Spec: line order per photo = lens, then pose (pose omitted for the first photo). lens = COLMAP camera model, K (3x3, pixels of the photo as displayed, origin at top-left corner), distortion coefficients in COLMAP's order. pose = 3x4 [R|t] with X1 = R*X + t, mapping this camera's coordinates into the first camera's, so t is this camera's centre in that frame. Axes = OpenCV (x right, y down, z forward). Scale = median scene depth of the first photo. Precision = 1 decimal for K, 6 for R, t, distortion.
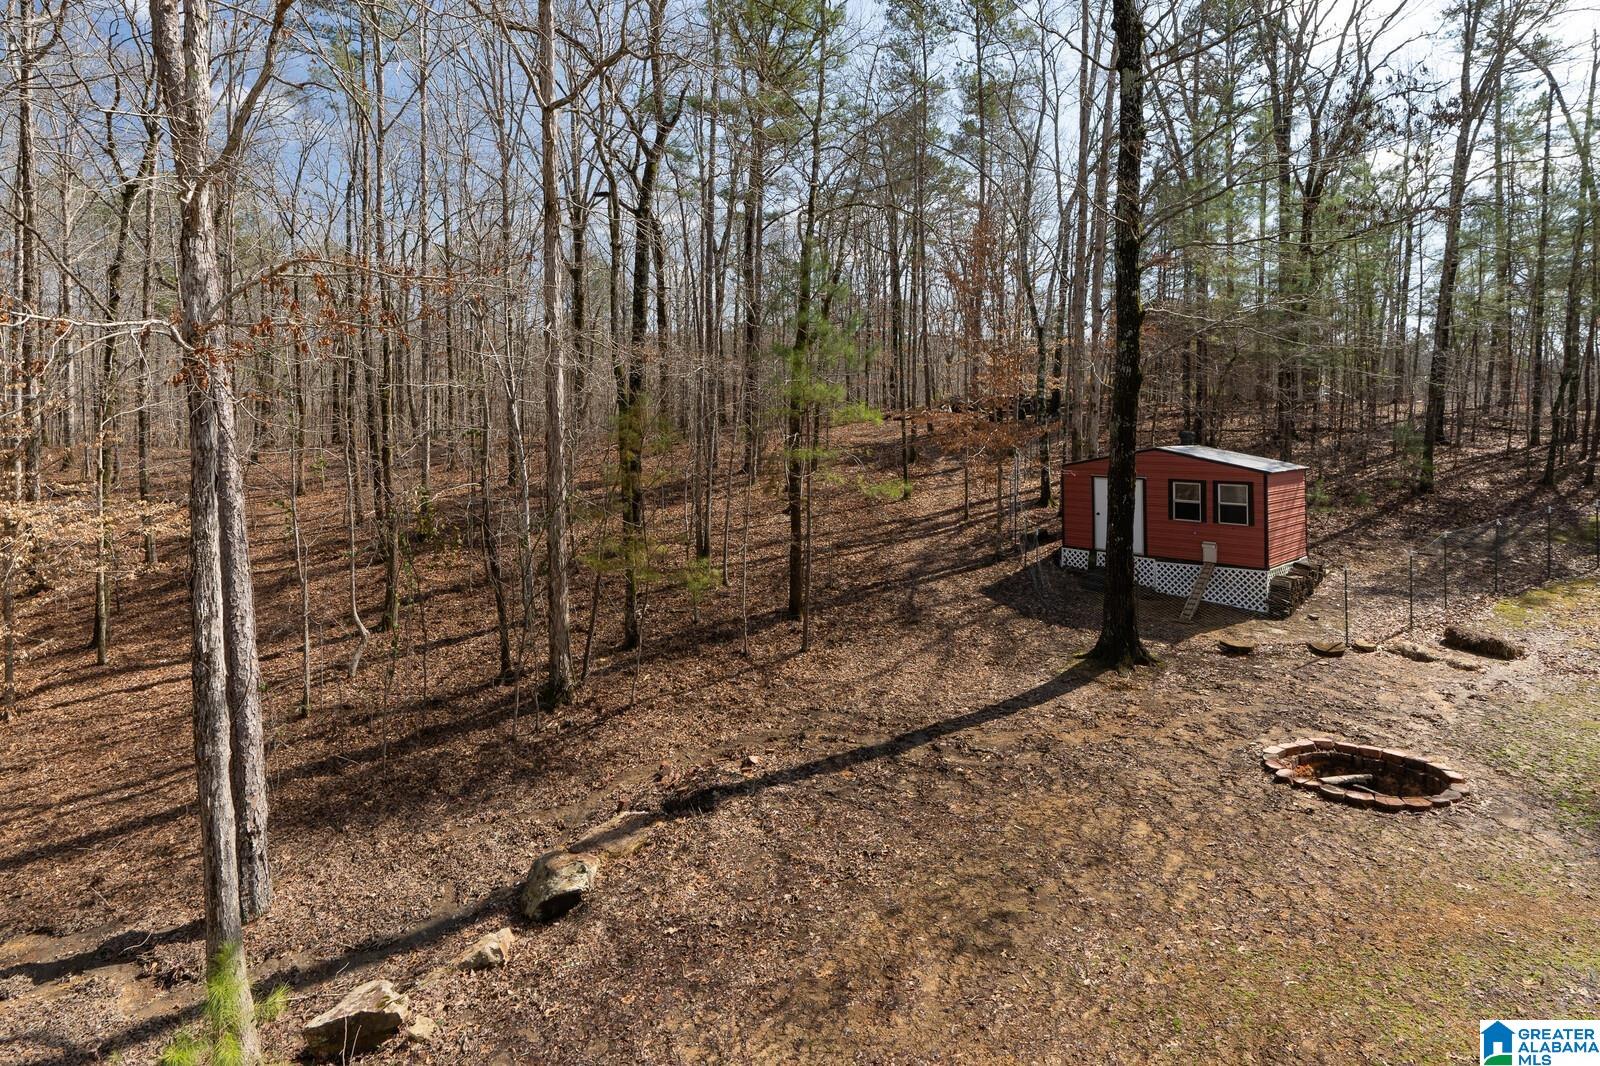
lens RADIAL K [[735.1, 0, 800.0], [0, 735.1, 533.0], [0, 0, 1]] dist [-0.021517, 0.009190]
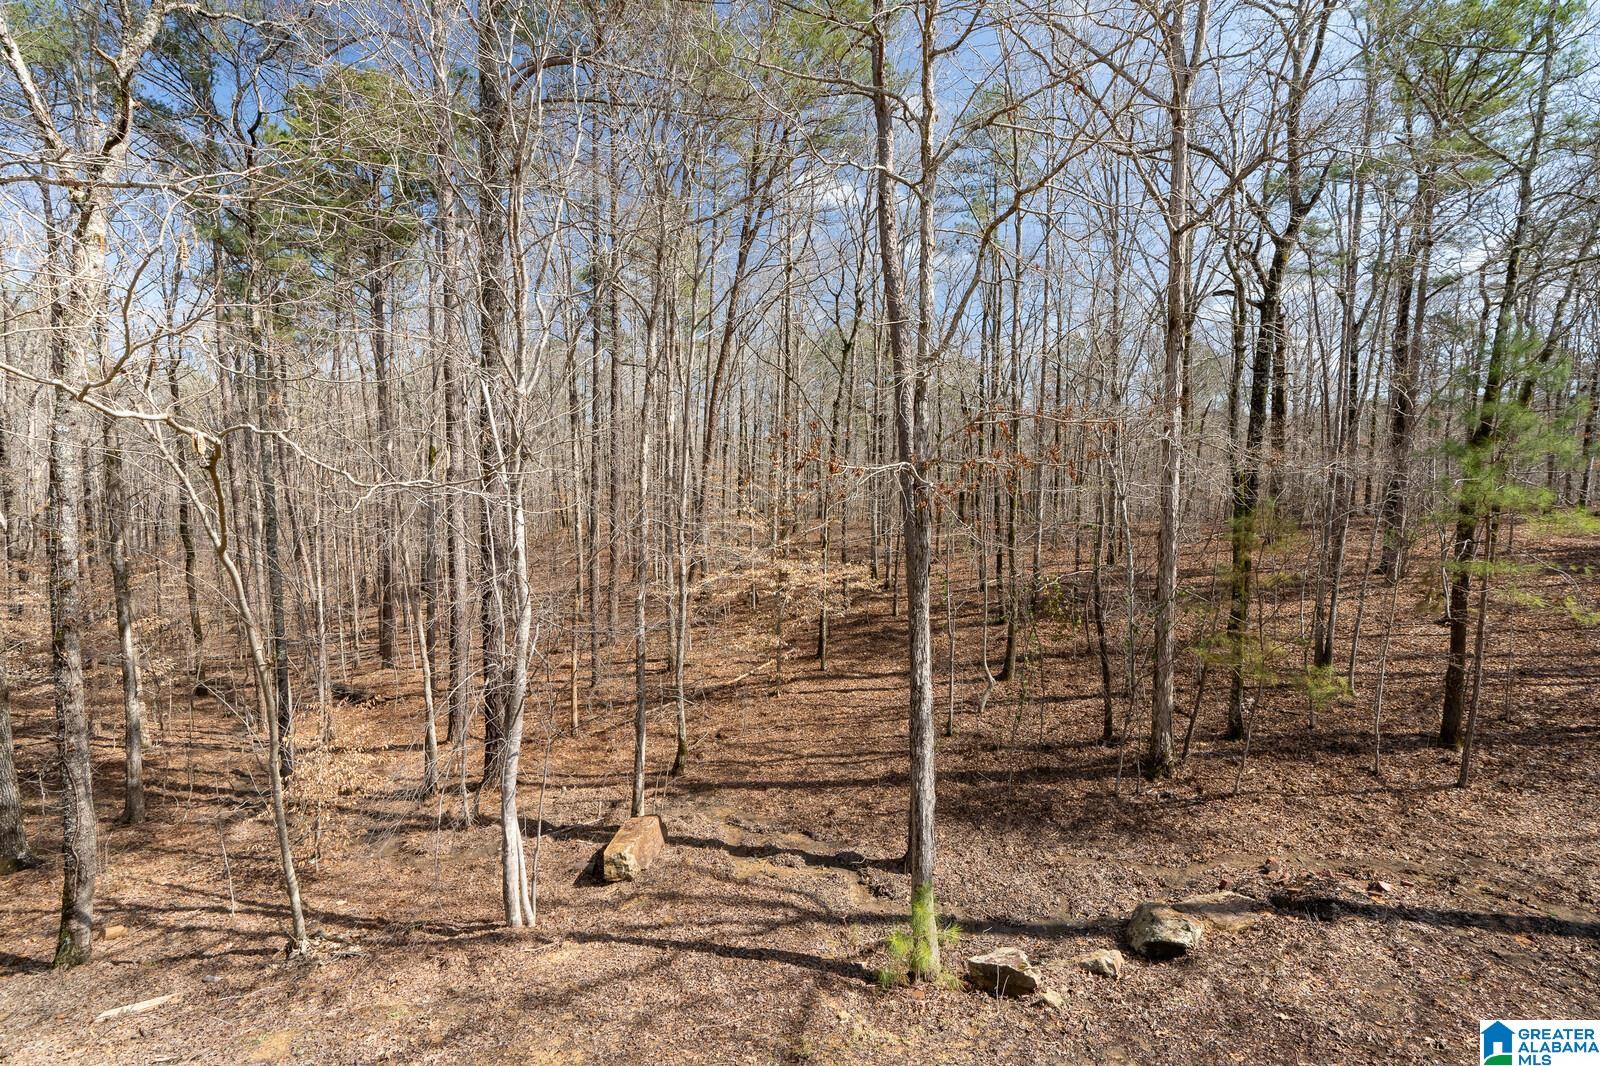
lens RADIAL K [[699.7, 0, 798.4], [0, 699.7, 574.3], [0, 0, 1]] dist [-0.000887, 0.000323]
pose [[0.739760, 0.065241, -0.669701, -0.040173], [-0.078855, 0.996836, 0.010006, -0.045182], [0.668234, 0.045407, 0.742564, -0.200438]]
